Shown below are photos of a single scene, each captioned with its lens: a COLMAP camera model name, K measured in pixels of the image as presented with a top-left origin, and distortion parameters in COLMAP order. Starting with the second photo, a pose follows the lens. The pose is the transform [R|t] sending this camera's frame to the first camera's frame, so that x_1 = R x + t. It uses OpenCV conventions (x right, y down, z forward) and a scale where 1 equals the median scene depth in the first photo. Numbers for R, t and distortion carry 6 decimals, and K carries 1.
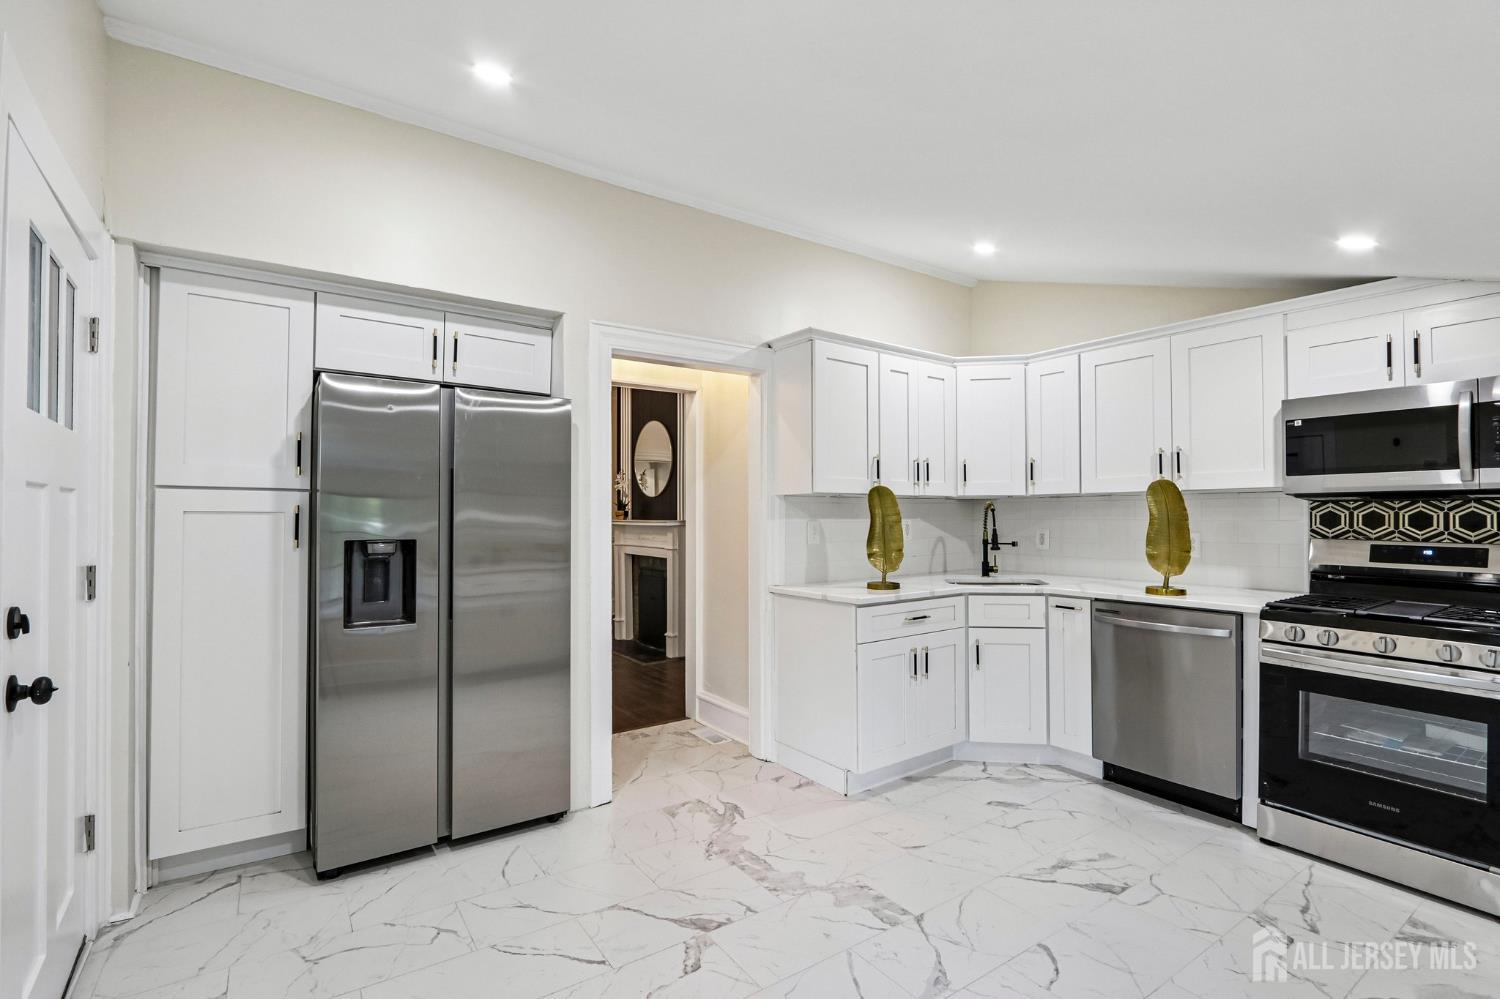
lens RADIAL K [[684.4, 0, 750.8], [0, 684.4, 508.0], [0, 0, 1]] dist [-0.029516, 0.007451]
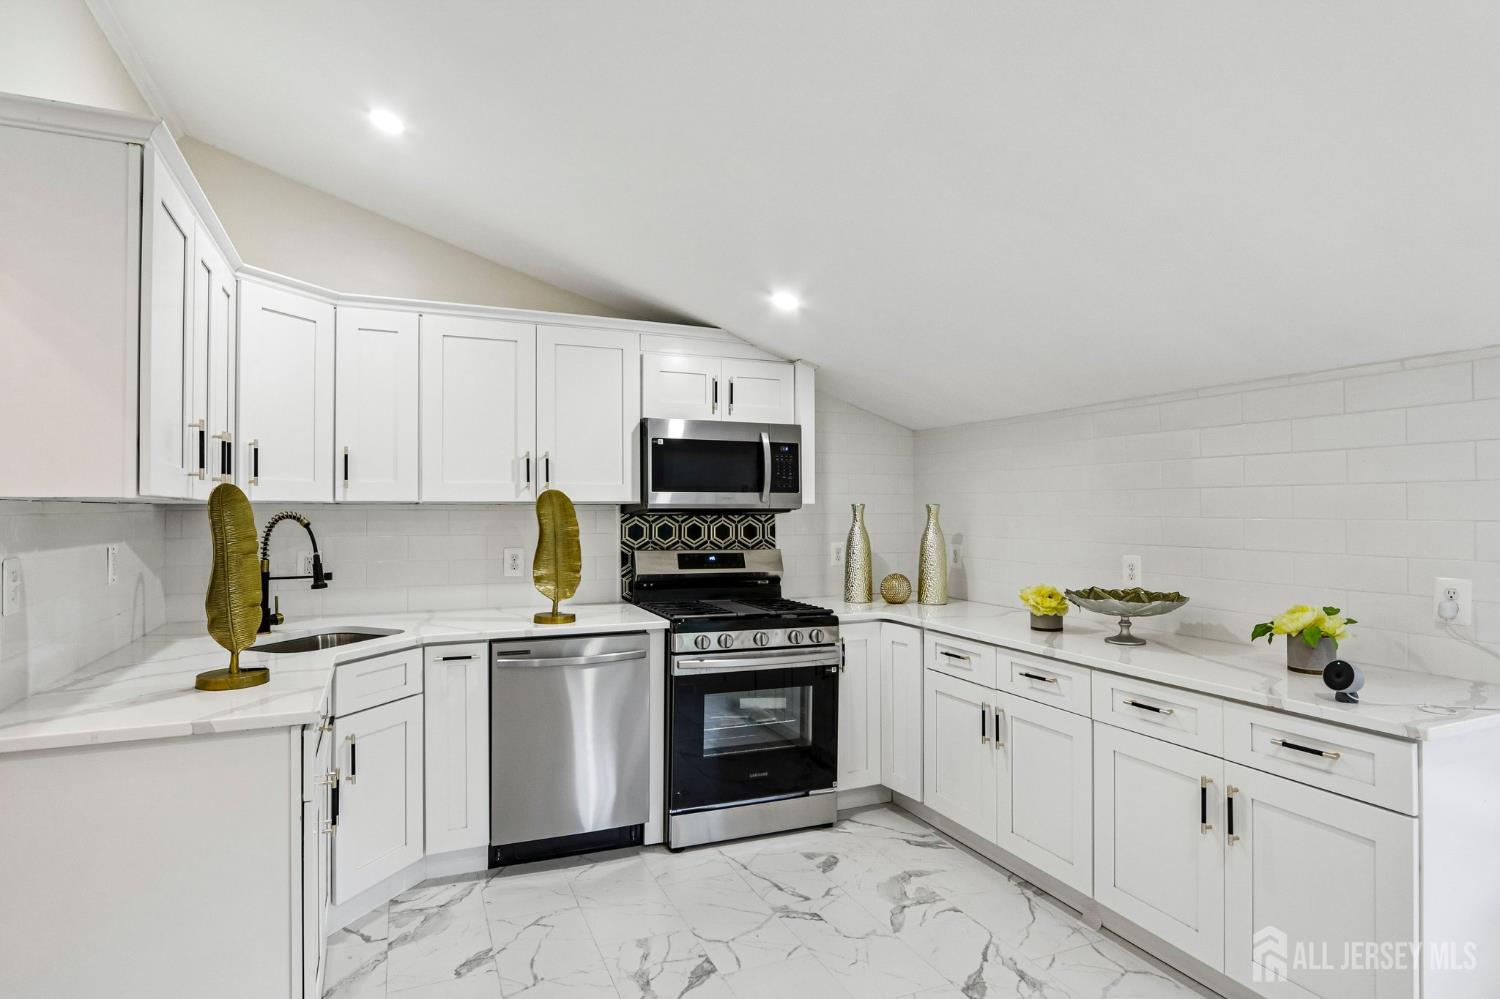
lens RADIAL K [[796.8, 0, 750.0], [0, 796.8, 499.5], [0, 0, 1]] dist [-0.020552, 0.000273]
pose [[0.199688, 0.015302, 0.979740, -0.321164], [-0.010151, 0.999857, -0.013547, -0.017456], [-0.979807, -0.007240, 0.199815, 0.522689]]
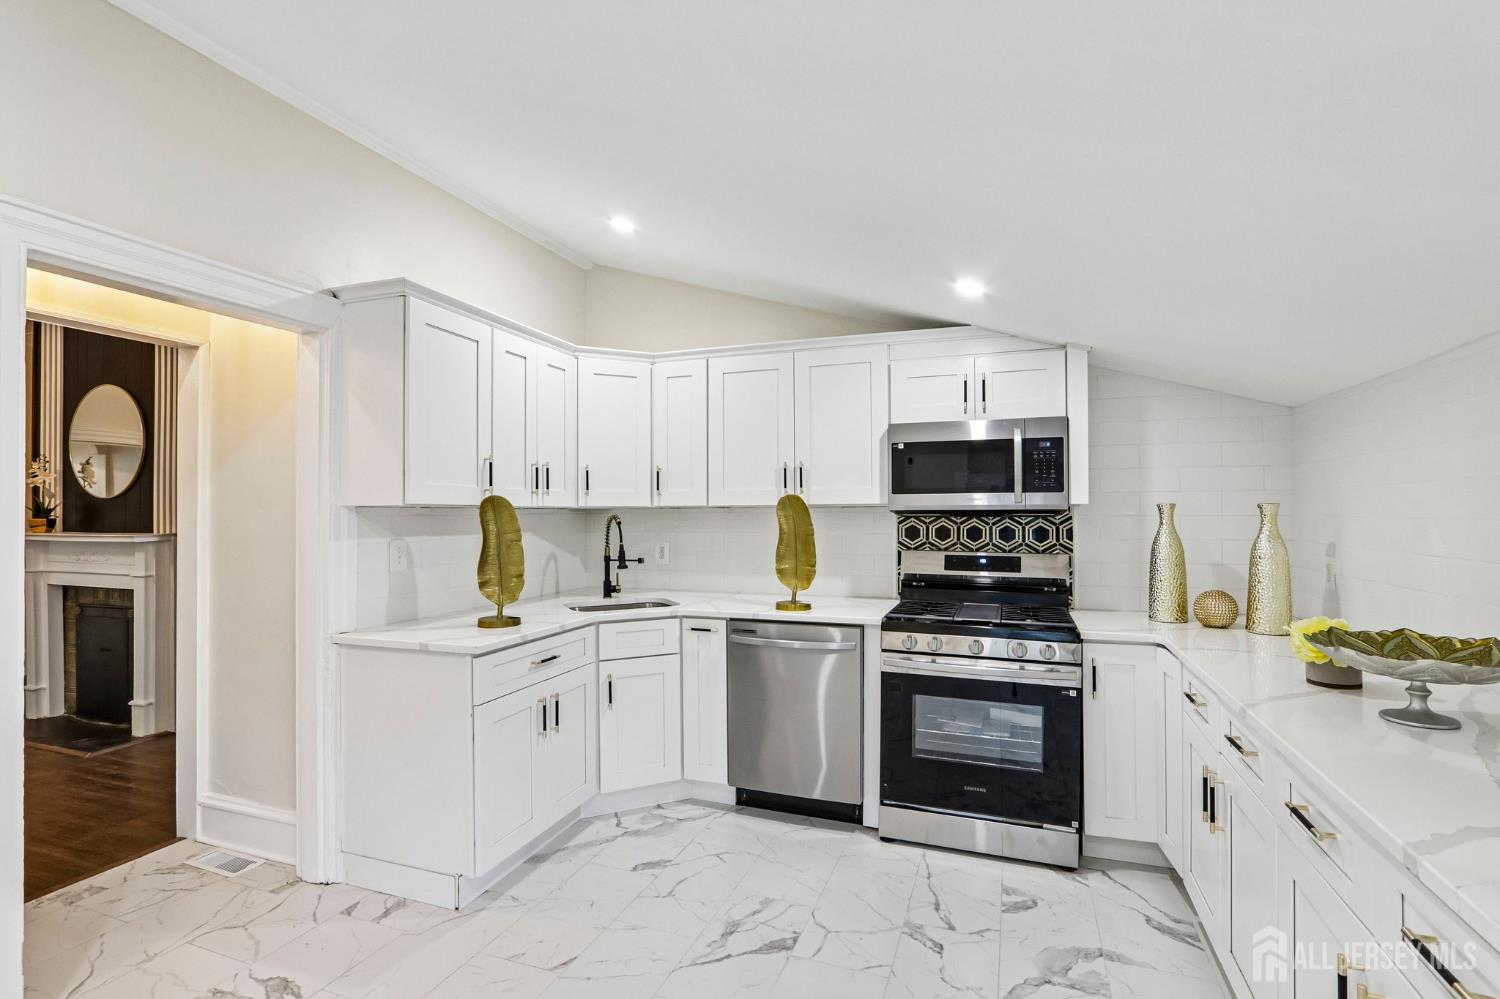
lens RADIAL K [[705.8, 0, 748.9], [0, 705.8, 507.2], [0, 0, 1]] dist [-0.022939, 0.005657]
pose [[0.818801, 0.005491, 0.574052, -0.038850], [-0.005441, 0.999984, -0.001804, -0.019813], [-0.574052, -0.001646, 0.818817, 0.173939]]
